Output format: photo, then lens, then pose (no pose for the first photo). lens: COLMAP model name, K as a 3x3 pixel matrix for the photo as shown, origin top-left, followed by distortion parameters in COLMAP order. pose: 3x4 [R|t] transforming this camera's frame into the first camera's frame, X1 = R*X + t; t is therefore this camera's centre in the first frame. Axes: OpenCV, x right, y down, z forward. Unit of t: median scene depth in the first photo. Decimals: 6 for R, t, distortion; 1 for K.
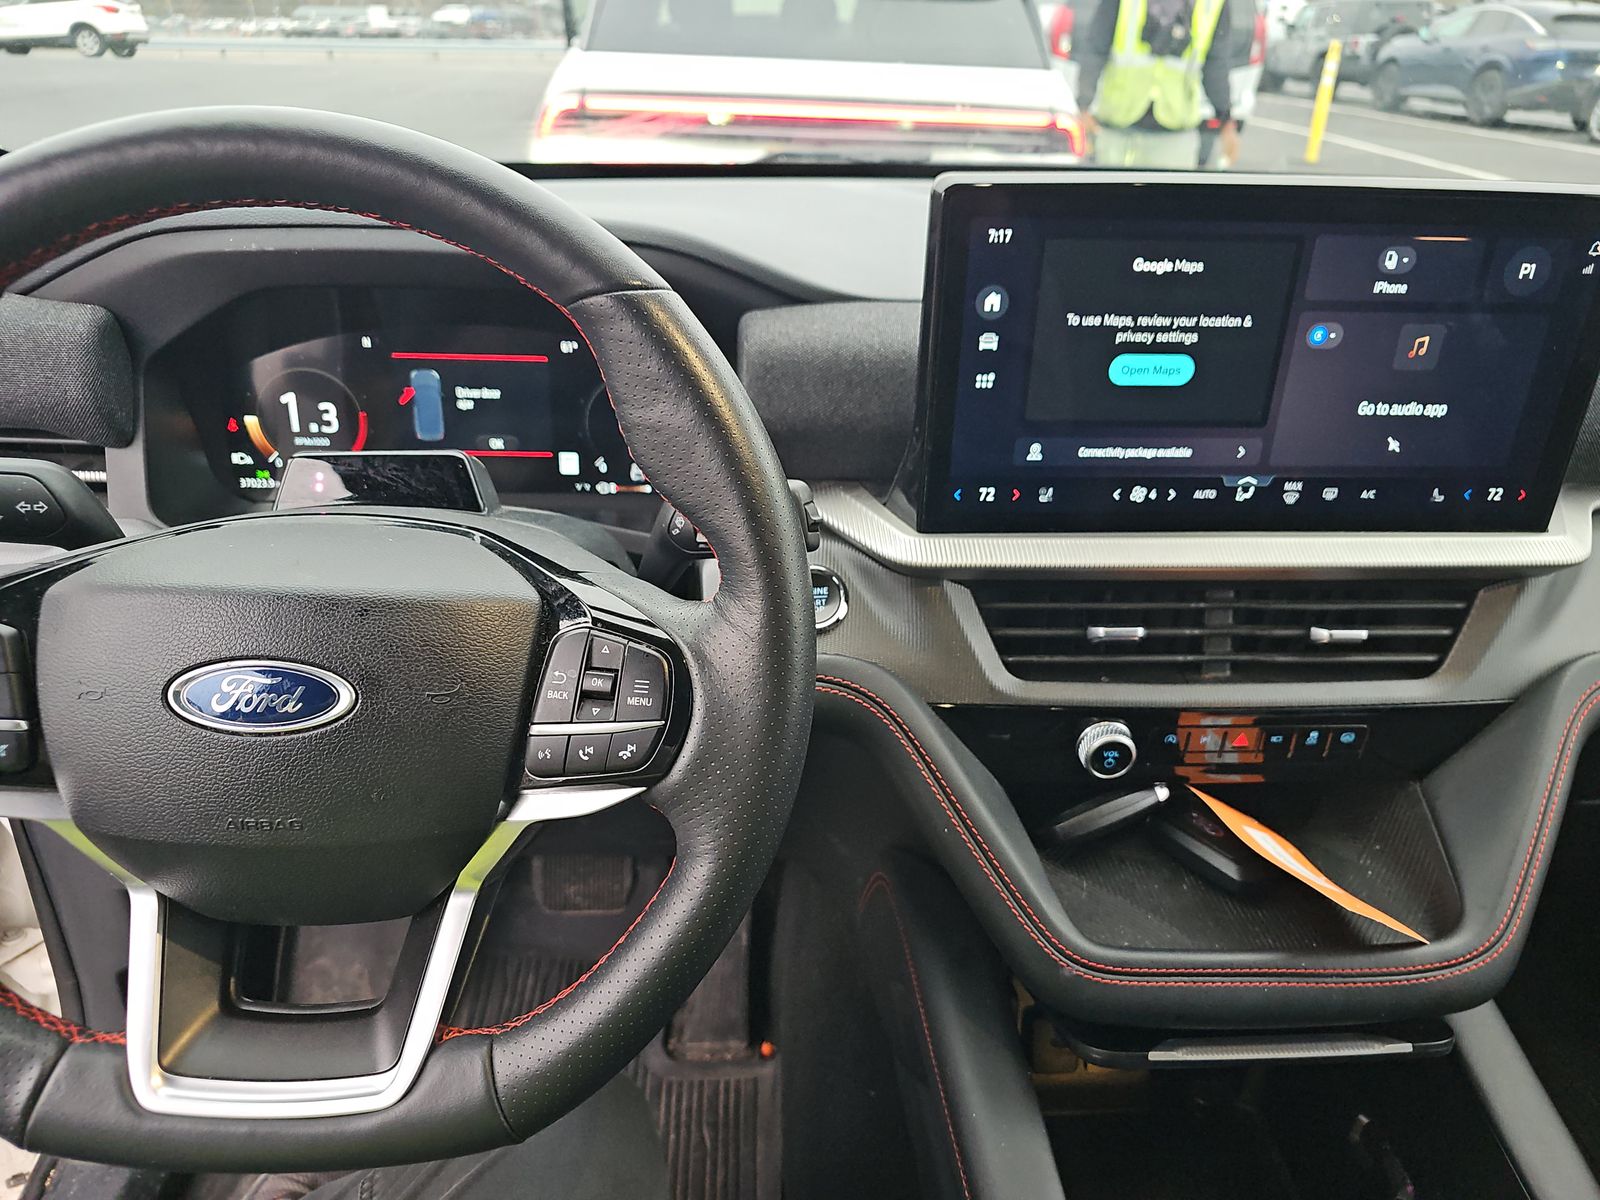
lens RADIAL K [[1079.5, 0, 811.0], [0, 1079.5, 597.1], [0, 0, 1]] dist [0.028831, -0.020354]
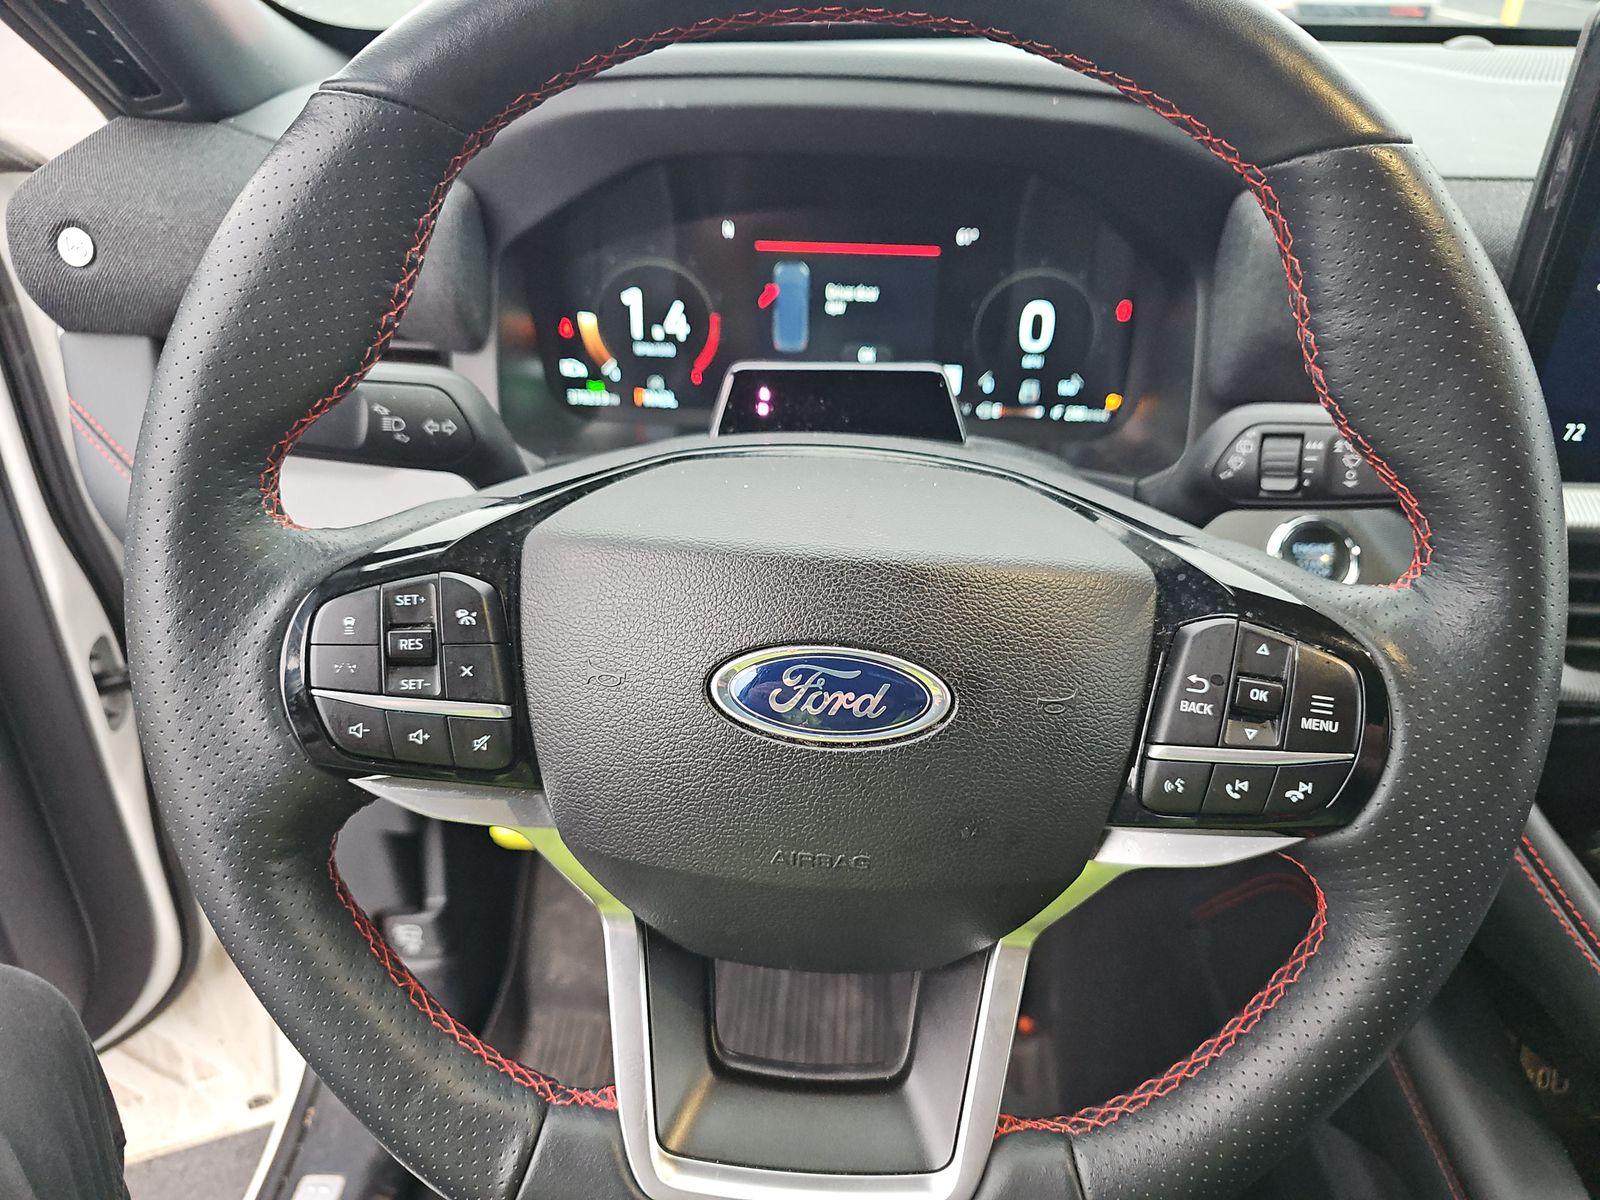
lens RADIAL K [[1079.5, 0, 759.2], [0, 1079.5, 593.7], [0, 0, 1]] dist [0.028831, -0.020354]
pose [[0.992059, 0.043626, -0.117967, -0.425899], [-0.035119, 0.996695, 0.073249, -0.026673], [0.120773, -0.068525, 0.990312, 0.242924]]
